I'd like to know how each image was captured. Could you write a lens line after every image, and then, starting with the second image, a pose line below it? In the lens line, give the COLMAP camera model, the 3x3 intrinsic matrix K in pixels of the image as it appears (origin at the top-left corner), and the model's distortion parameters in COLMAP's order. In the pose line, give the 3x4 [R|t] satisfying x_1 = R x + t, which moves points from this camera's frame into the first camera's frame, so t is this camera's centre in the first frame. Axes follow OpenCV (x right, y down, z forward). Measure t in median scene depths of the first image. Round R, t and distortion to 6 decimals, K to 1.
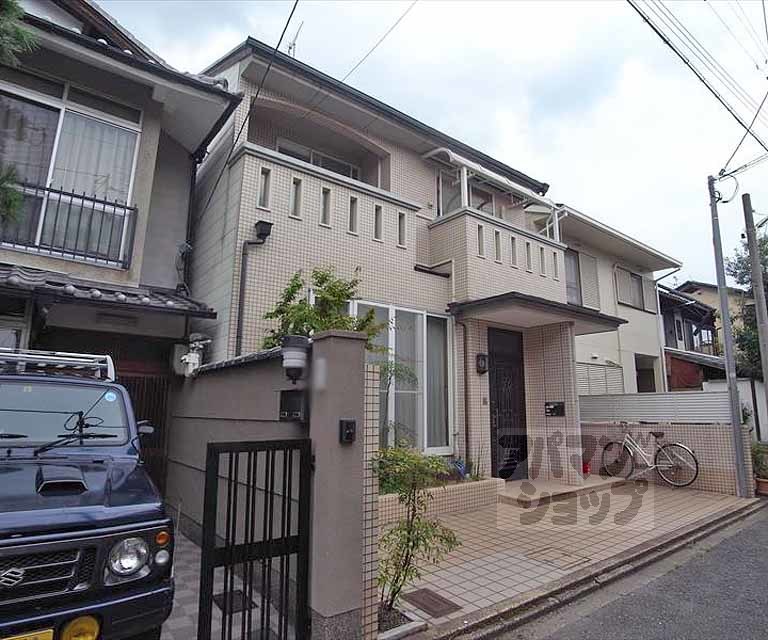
lens RADIAL K [[468.4, 0, 411.9], [0, 468.4, 321.0], [0, 0, 1]] dist [-0.075227, 0.019478]
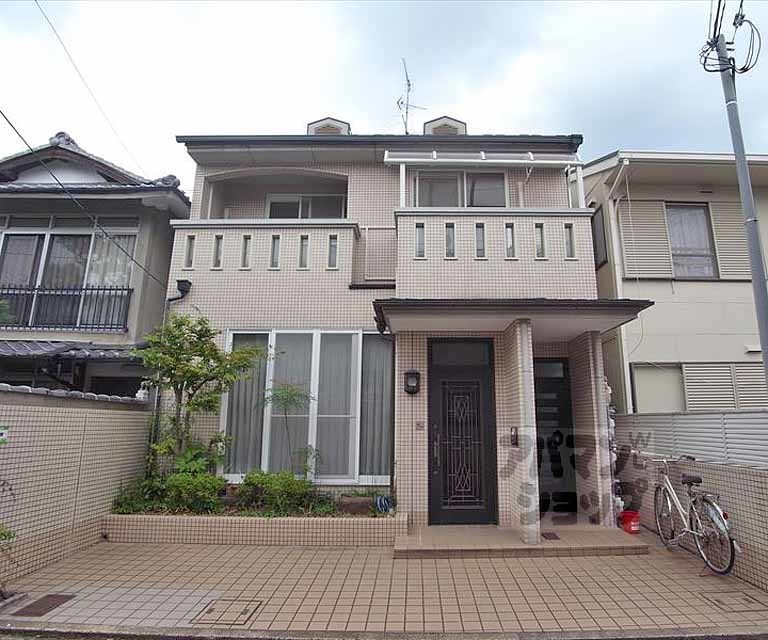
lens RADIAL K [[468.4, 0, 411.9], [0, 468.4, 321.0], [0, 0, 1]] dist [-0.075227, 0.019478]
pose [[0.778160, -0.130971, -0.614258, 0.712690], [0.117385, 0.991111, -0.062616, 0.033497], [0.616999, -0.023379, 0.786617, 0.324483]]
